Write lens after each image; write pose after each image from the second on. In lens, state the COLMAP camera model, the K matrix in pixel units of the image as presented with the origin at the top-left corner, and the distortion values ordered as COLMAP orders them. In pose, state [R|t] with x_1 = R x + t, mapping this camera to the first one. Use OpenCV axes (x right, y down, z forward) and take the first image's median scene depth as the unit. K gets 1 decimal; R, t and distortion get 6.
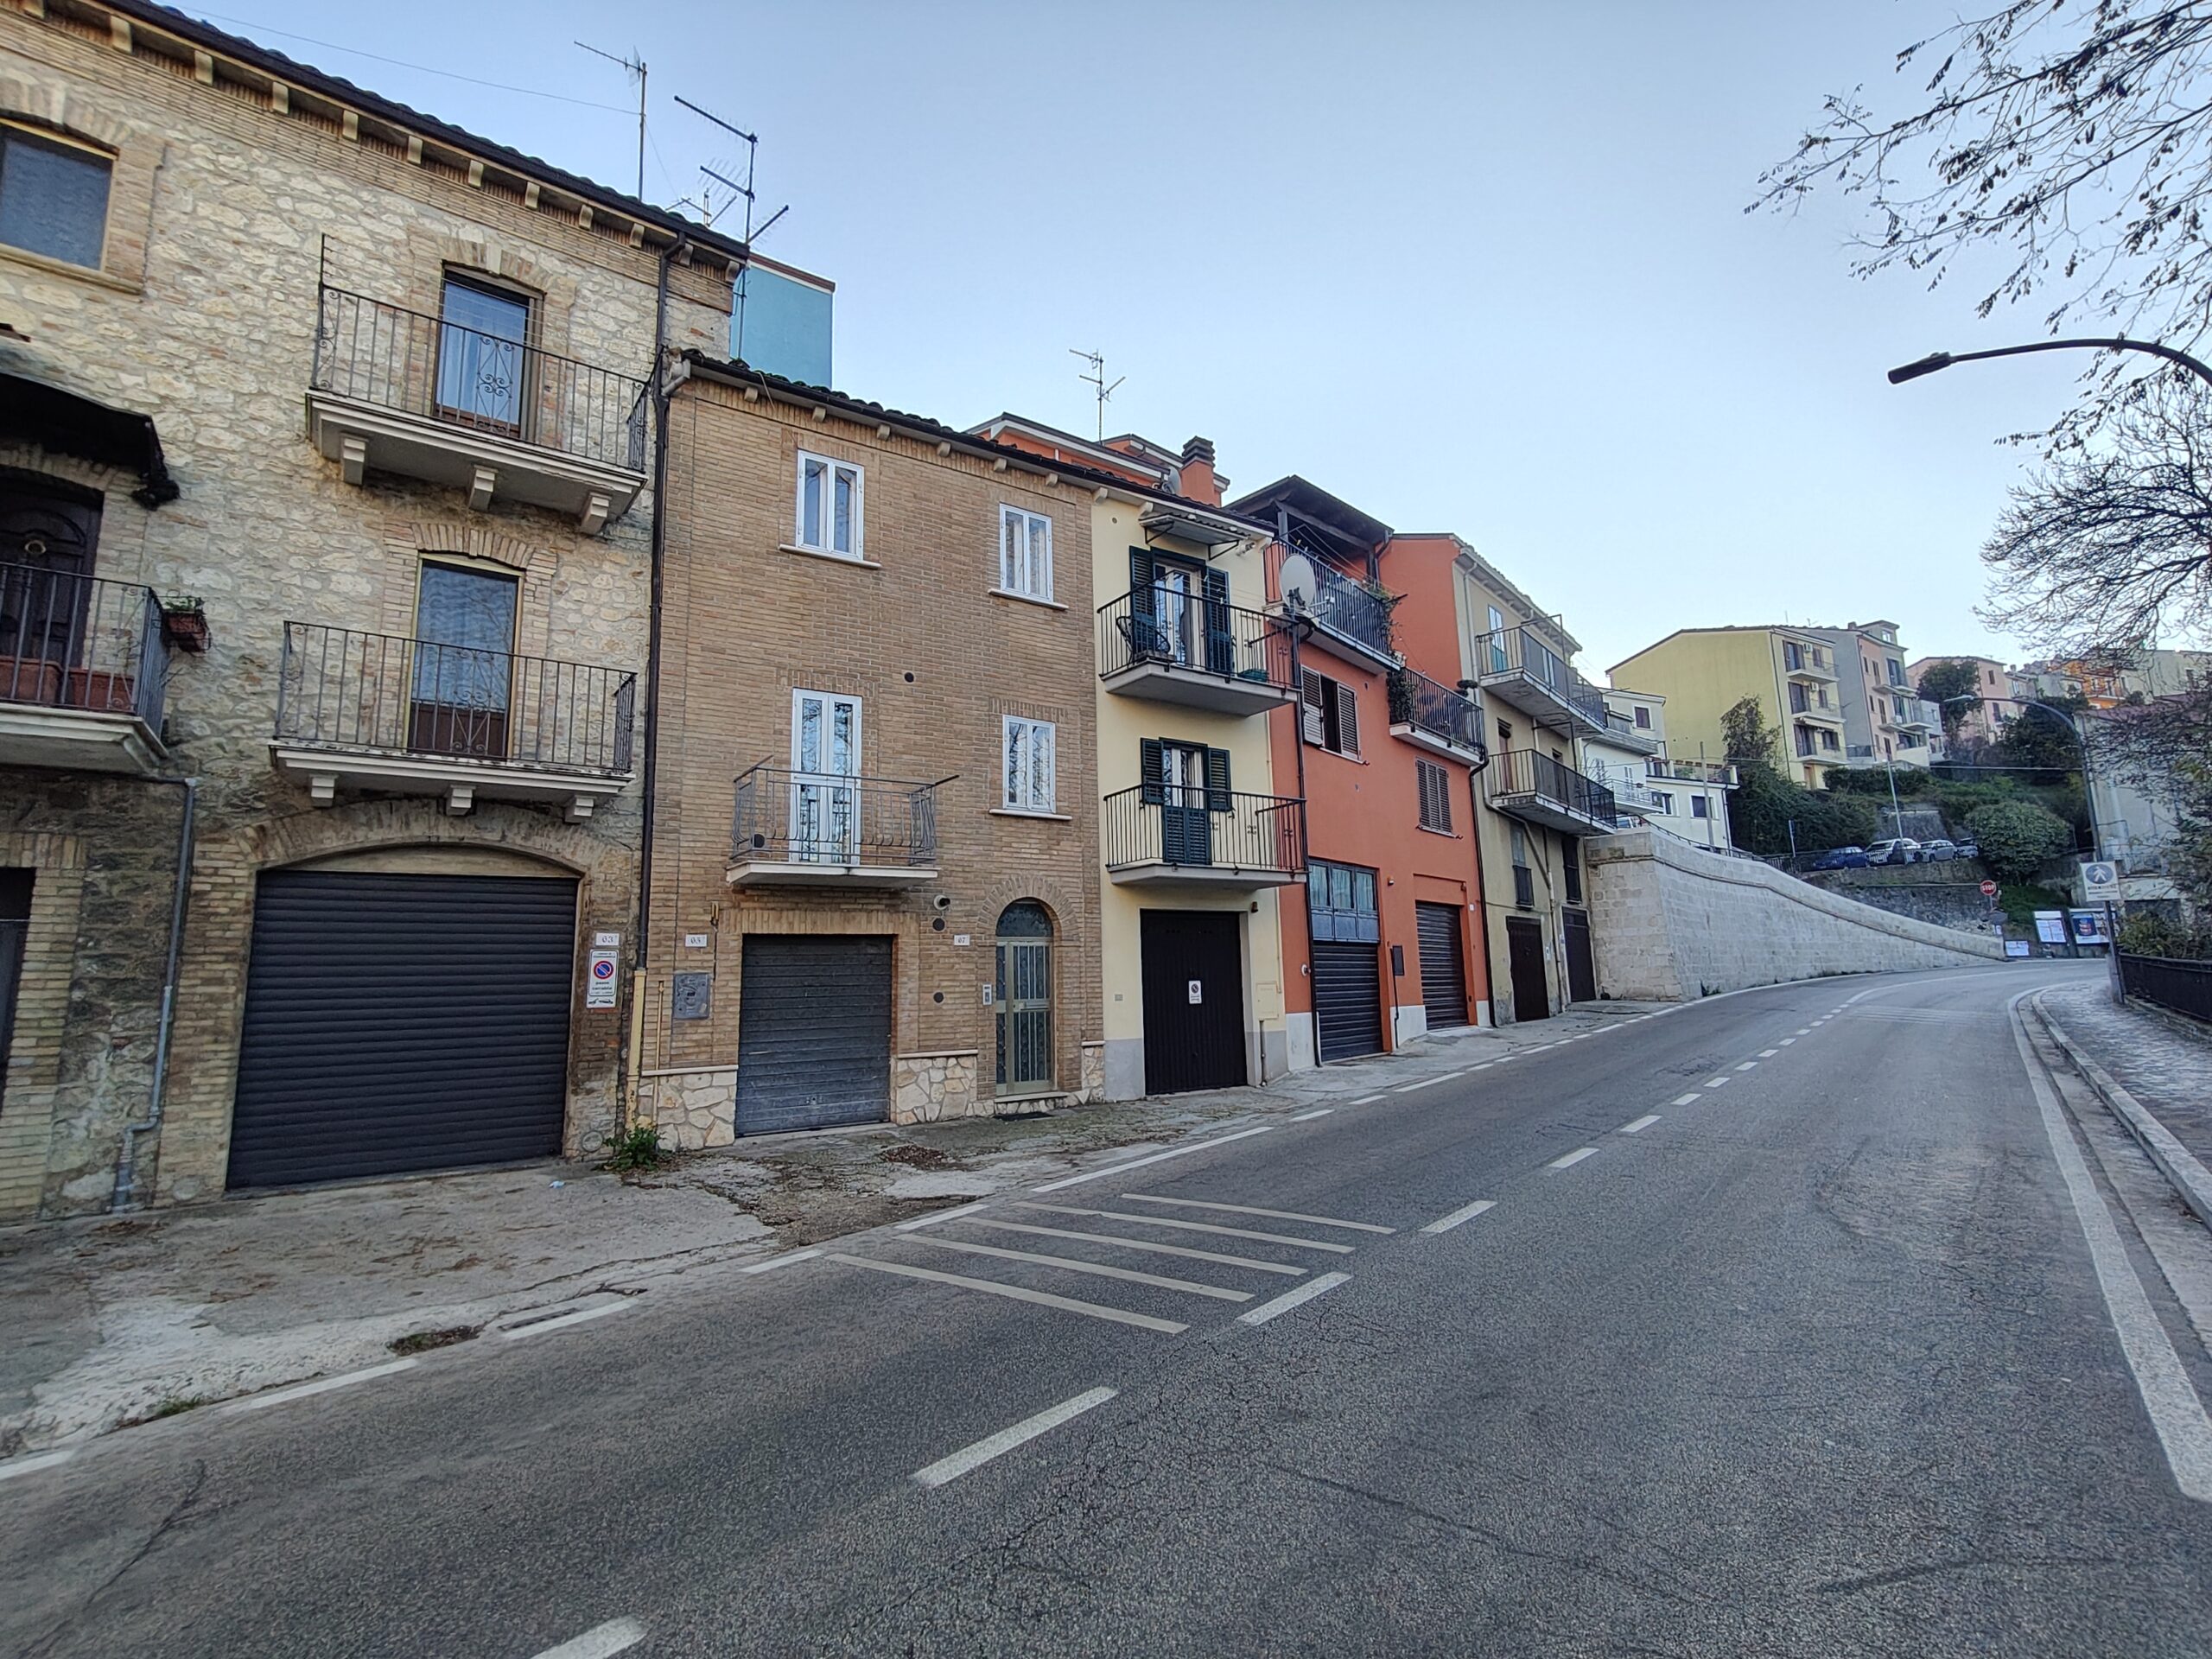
lens RADIAL K [[1035.4, 0, 1108.3], [0, 1035.4, 826.8], [0, 0, 1]] dist [0.009300, -0.002868]
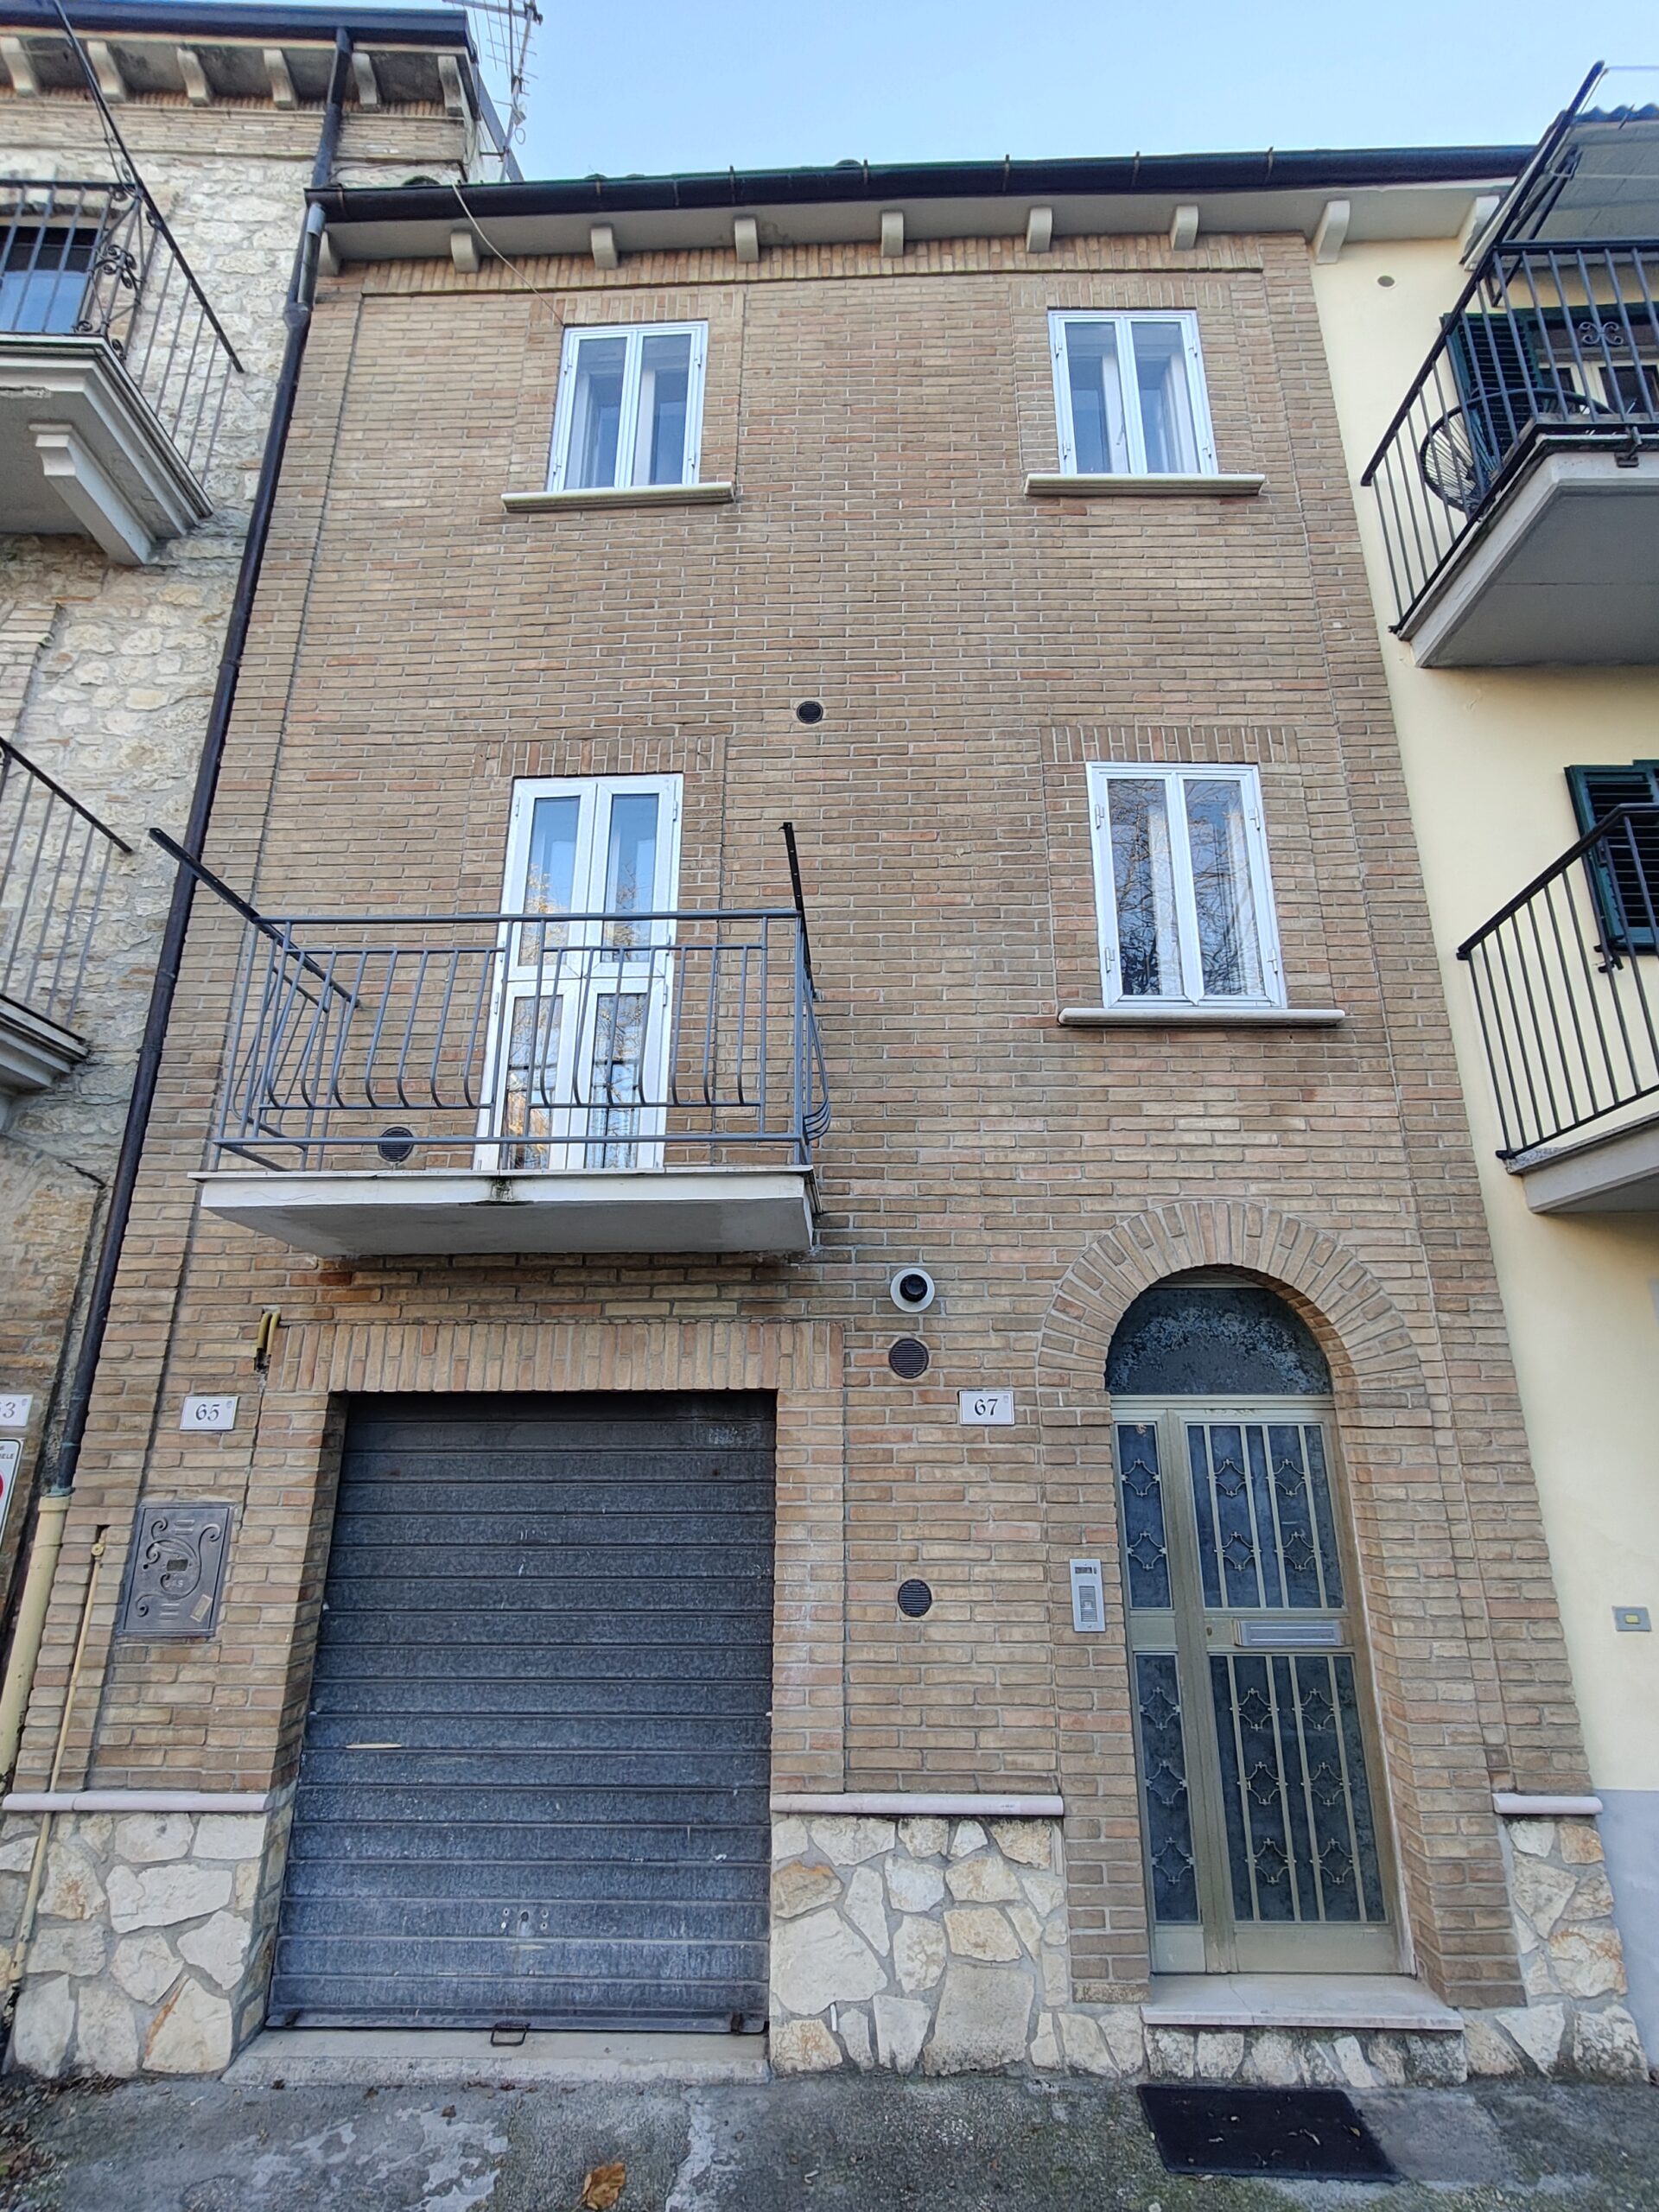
lens RADIAL K [[1035.4, 0, 823.1], [0, 1035.4, 1122.9], [0, 0, 1]] dist [0.009300, -0.002868]
pose [[0.819131, -0.141292, -0.555932, 0.006936], [0.067772, 0.986239, -0.150798, 0.069648], [0.569588, 0.085846, 0.817435, 0.721559]]
